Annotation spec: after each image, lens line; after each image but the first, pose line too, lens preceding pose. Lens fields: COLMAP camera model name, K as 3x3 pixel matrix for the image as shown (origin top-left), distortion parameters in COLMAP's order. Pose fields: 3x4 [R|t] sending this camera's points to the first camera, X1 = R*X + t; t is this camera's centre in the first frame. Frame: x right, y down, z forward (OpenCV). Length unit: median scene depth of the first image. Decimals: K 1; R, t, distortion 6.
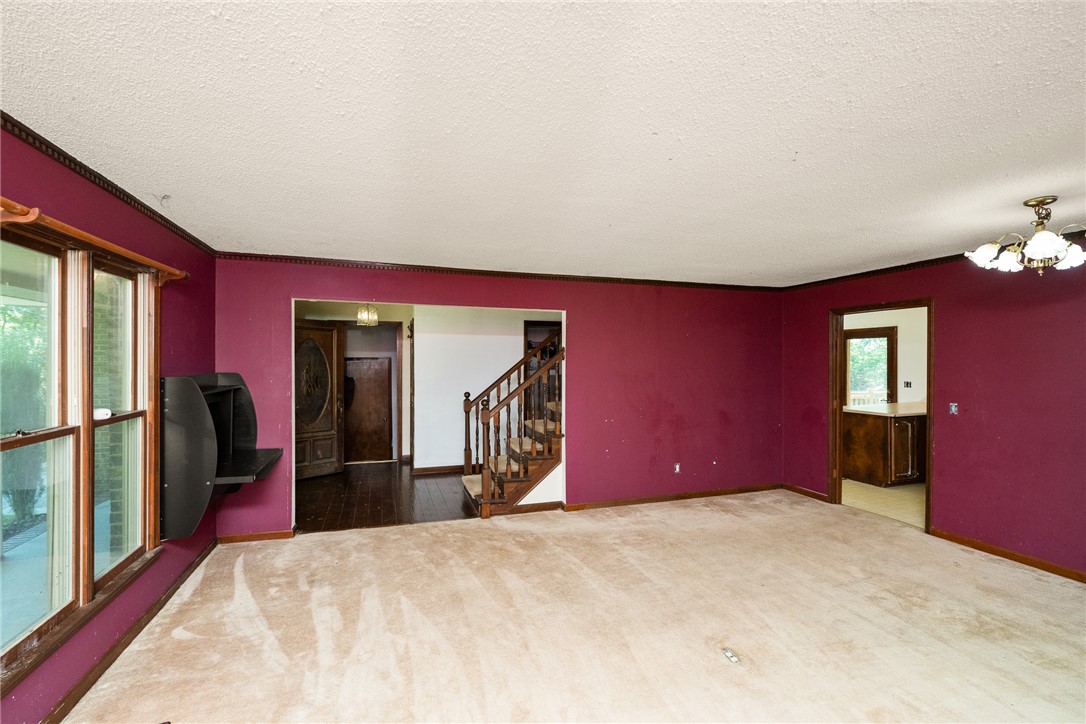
lens RADIAL K [[466.6, 0, 543.0], [0, 466.6, 362.0], [0, 0, 1]] dist [-0.001885, 0.000508]
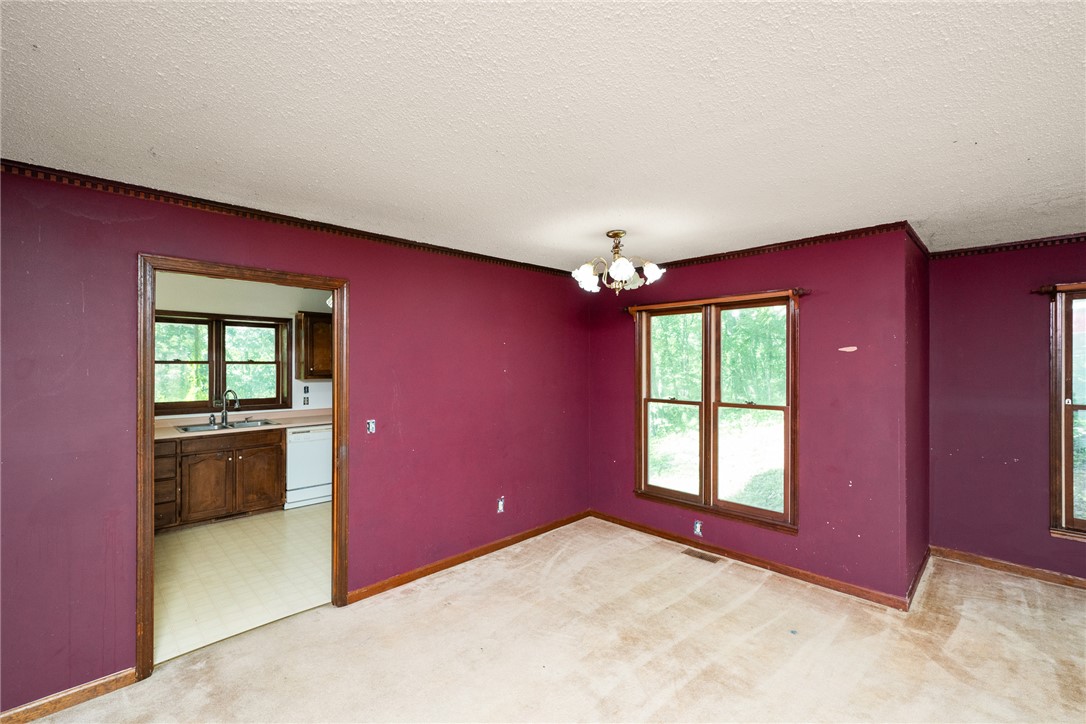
lens RADIAL K [[466.6, 0, 543.0], [0, 466.6, 362.0], [0, 0, 1]] dist [-0.001885, 0.000508]
pose [[-0.428525, 0.007452, 0.903499, 0.027810], [0.006093, 0.999967, -0.005358, -0.004629], [-0.903509, 0.003209, -0.428556, 0.912356]]
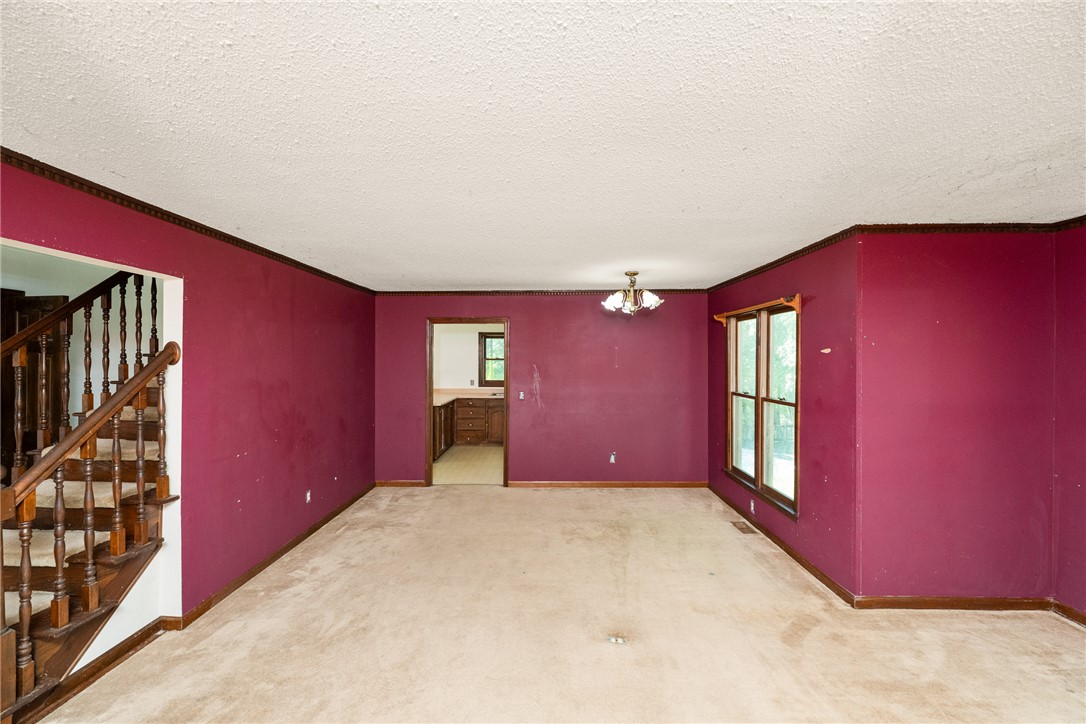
lens RADIAL K [[427.4, 0, 530.1], [0, 427.4, 358.2], [0, 0, 1]] dist [-0.000357, 0.000081]
pose [[0.349557, 0.001739, 0.936913, -0.307756], [0.001102, 0.999997, -0.002267, -0.011781], [-0.936914, 0.001825, 0.349554, 0.431245]]
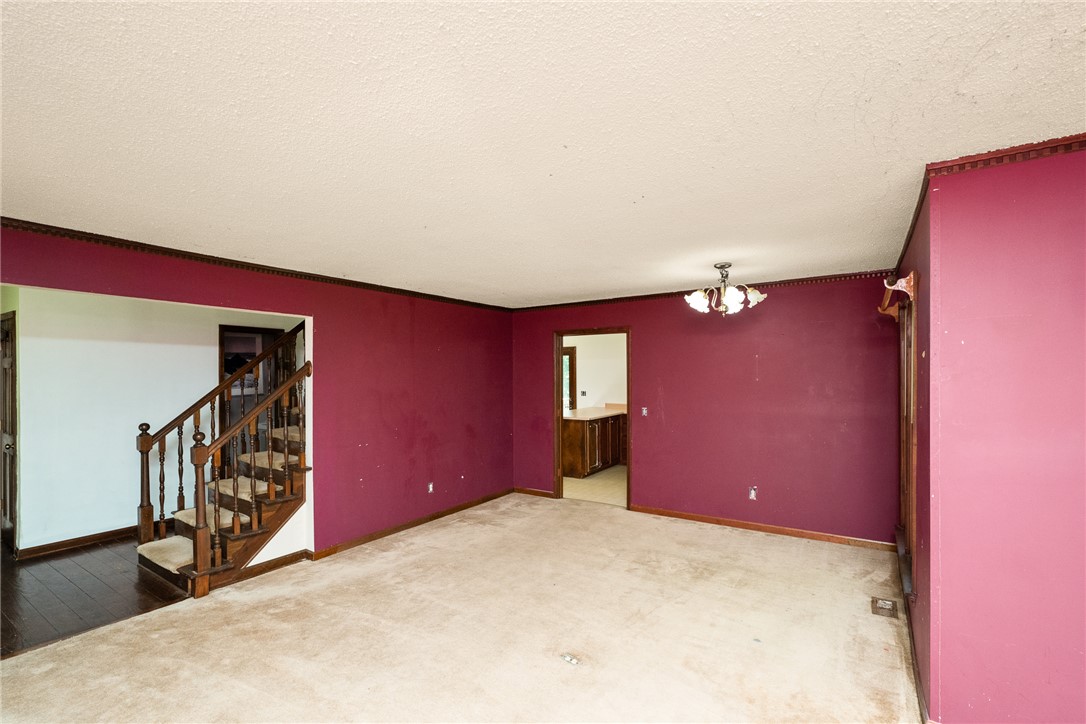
lens RADIAL K [[478.3, 0, 530.1], [0, 478.3, 372.5], [0, 0, 1]] dist [-0.001257, 0.000251]
pose [[0.797576, -0.002700, 0.603213, -0.162393], [0.006474, 0.999971, -0.004084, -0.005753], [-0.603184, 0.007162, 0.797570, 0.098937]]
